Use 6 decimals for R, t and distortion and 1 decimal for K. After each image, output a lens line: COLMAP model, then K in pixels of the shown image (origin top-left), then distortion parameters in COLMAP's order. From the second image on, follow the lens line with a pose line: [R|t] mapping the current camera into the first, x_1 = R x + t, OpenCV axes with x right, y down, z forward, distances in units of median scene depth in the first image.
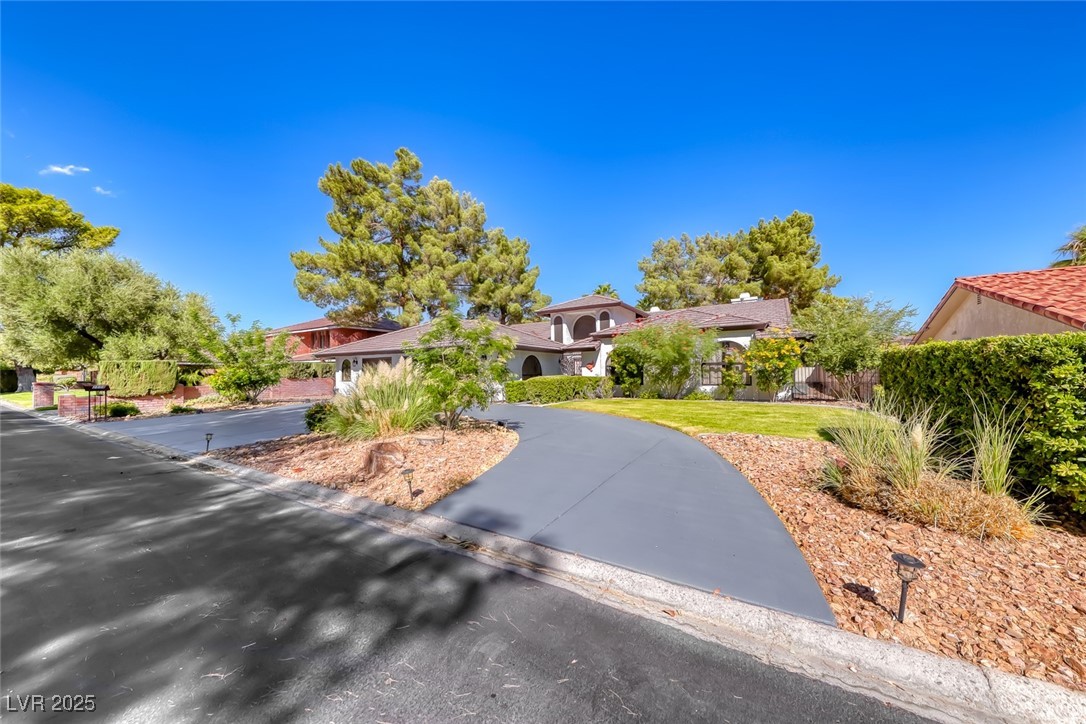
lens RADIAL K [[377.8, 0, 554.8], [0, 377.8, 358.8], [0, 0, 1]] dist [-0.004241, -0.000590]
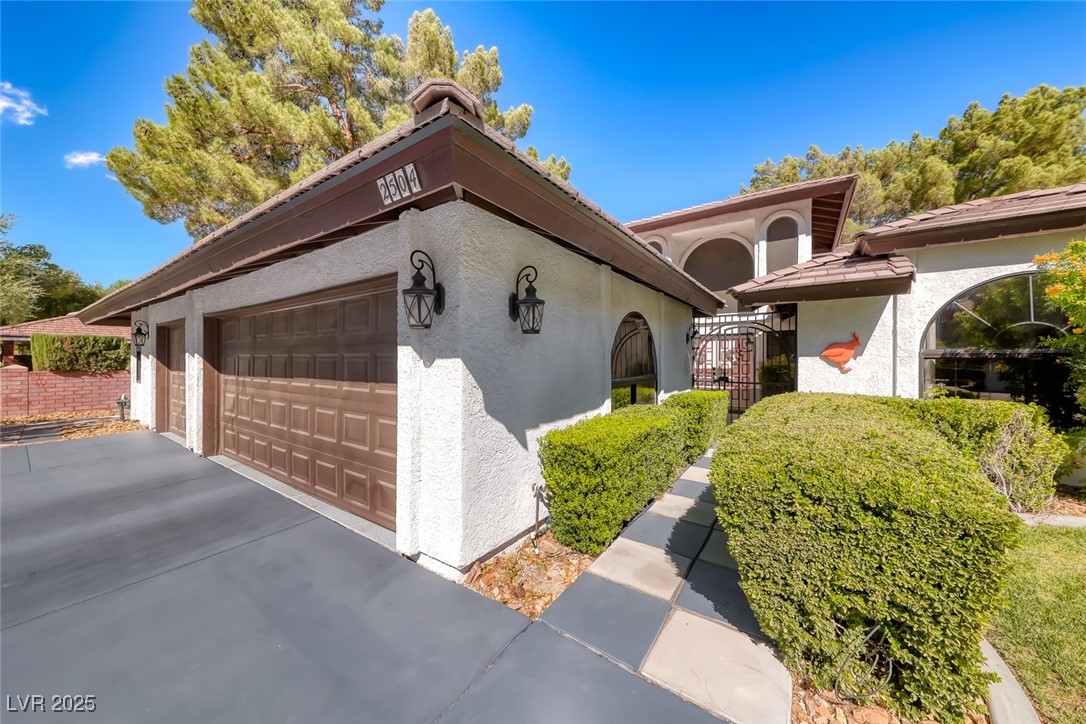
lens RADIAL K [[377.8, 0, 539.6], [0, 377.8, 351.5], [0, 0, 1]] dist [-0.004241, -0.000590]
pose [[0.995036, 0.014295, -0.098483, -0.077967], [-0.012684, 0.999776, 0.016961, 0.012077], [0.098704, -0.015628, 0.994994, 0.535565]]
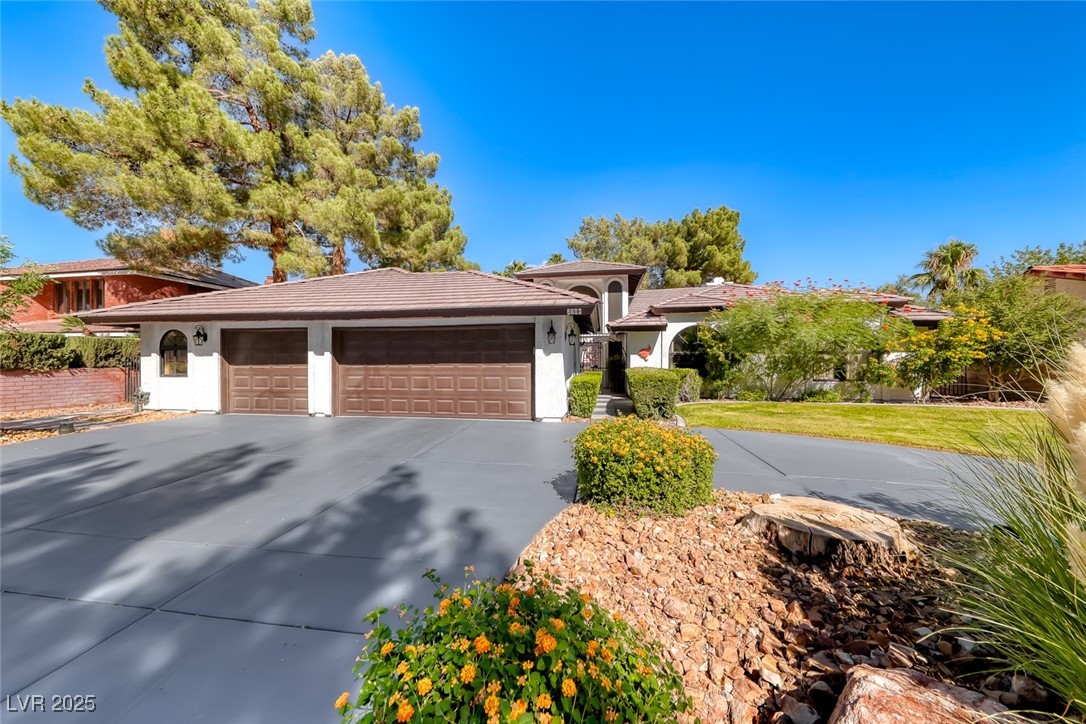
lens RADIAL K [[377.8, 0, 543.7], [0, 377.8, 354.3], [0, 0, 1]] dist [-0.004241, -0.000590]
pose [[0.934753, 0.017562, 0.354863, -0.238874], [-0.022870, 0.999680, 0.010767, 0.013628], [-0.354561, -0.018180, 0.934856, 0.333628]]
